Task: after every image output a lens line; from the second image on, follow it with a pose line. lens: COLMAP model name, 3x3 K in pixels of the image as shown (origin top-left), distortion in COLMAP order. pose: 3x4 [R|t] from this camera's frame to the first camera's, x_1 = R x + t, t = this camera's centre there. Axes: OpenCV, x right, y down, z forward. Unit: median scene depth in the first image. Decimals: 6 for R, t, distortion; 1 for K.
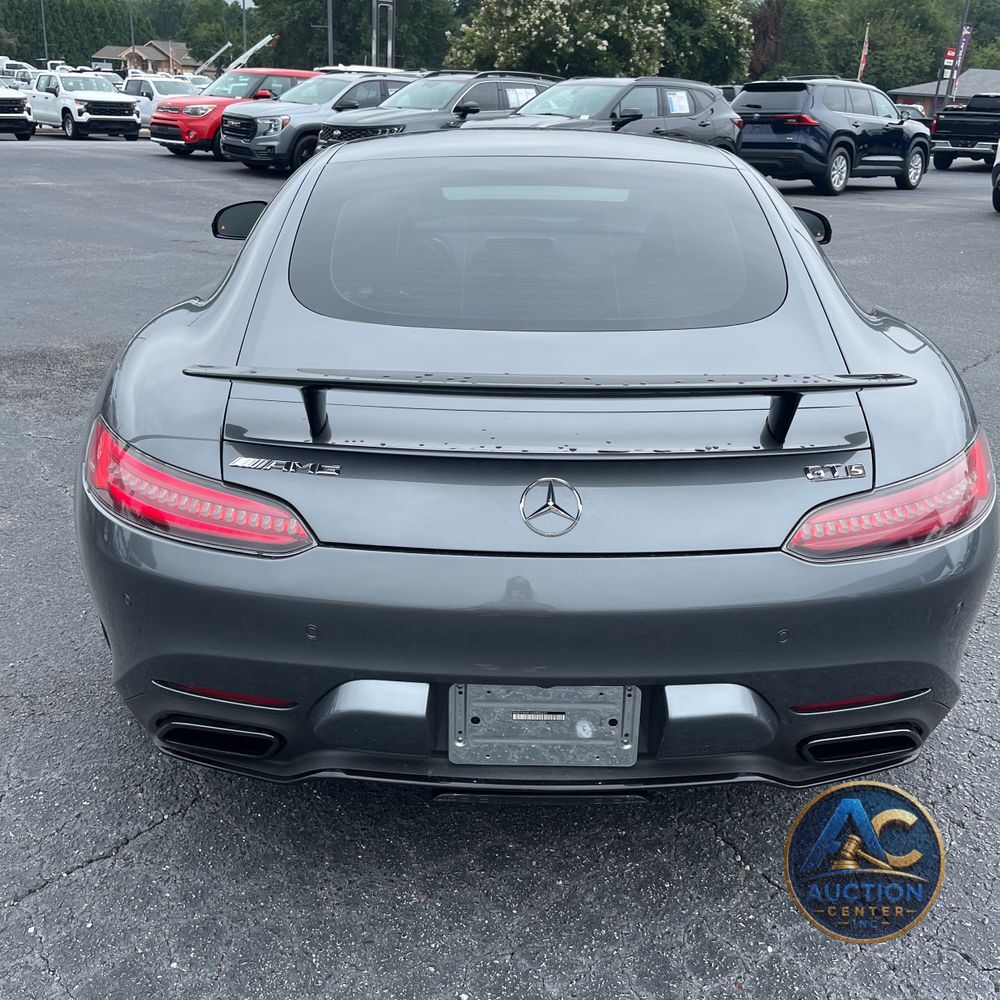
lens RADIAL K [[1023.0, 0, 487.3], [0, 1023.0, 487.0], [0, 0, 1]] dist [0.041931, -0.033450]
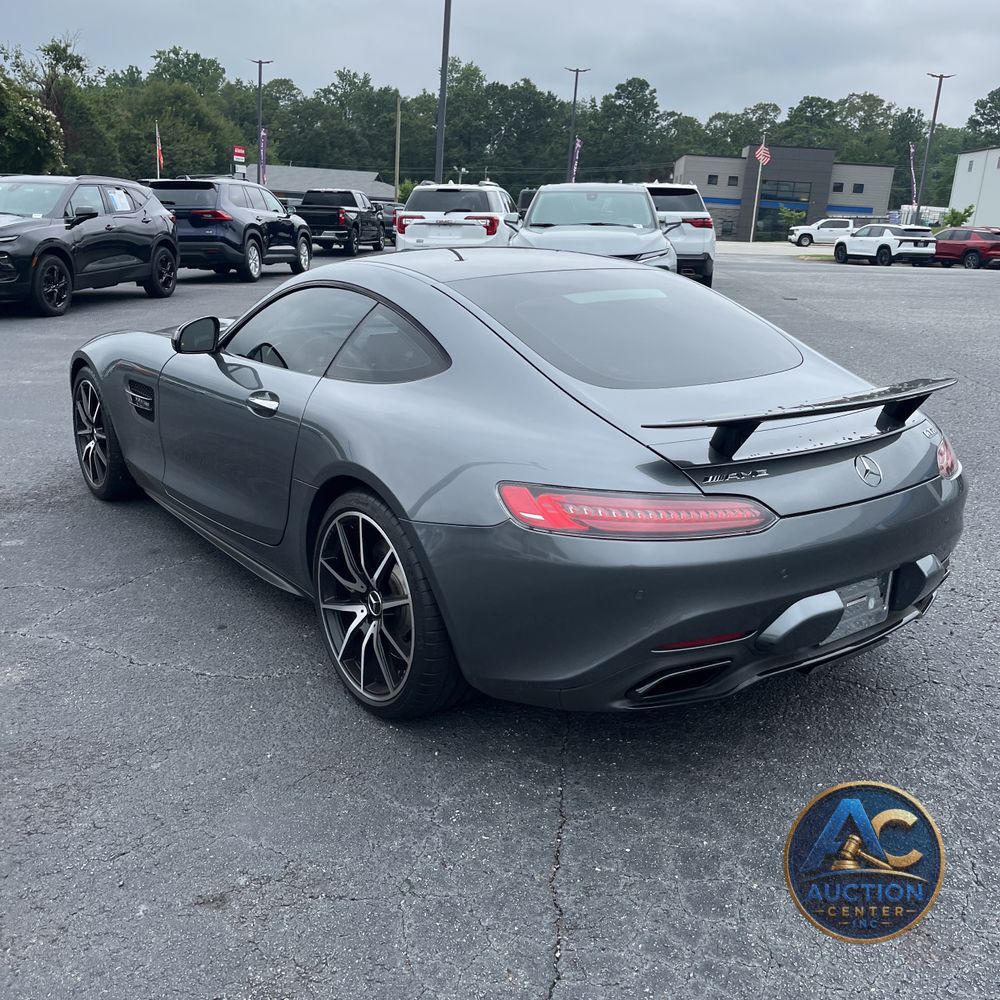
lens RADIAL K [[1023.0, 0, 487.3], [0, 1023.0, 487.0], [0, 0, 1]] dist [0.041931, -0.033450]
pose [[0.800438, -0.167779, 0.575455, -0.127767], [0.211679, 0.977293, -0.009501, -0.006406], [-0.560794, 0.129417, 0.817778, -0.004875]]
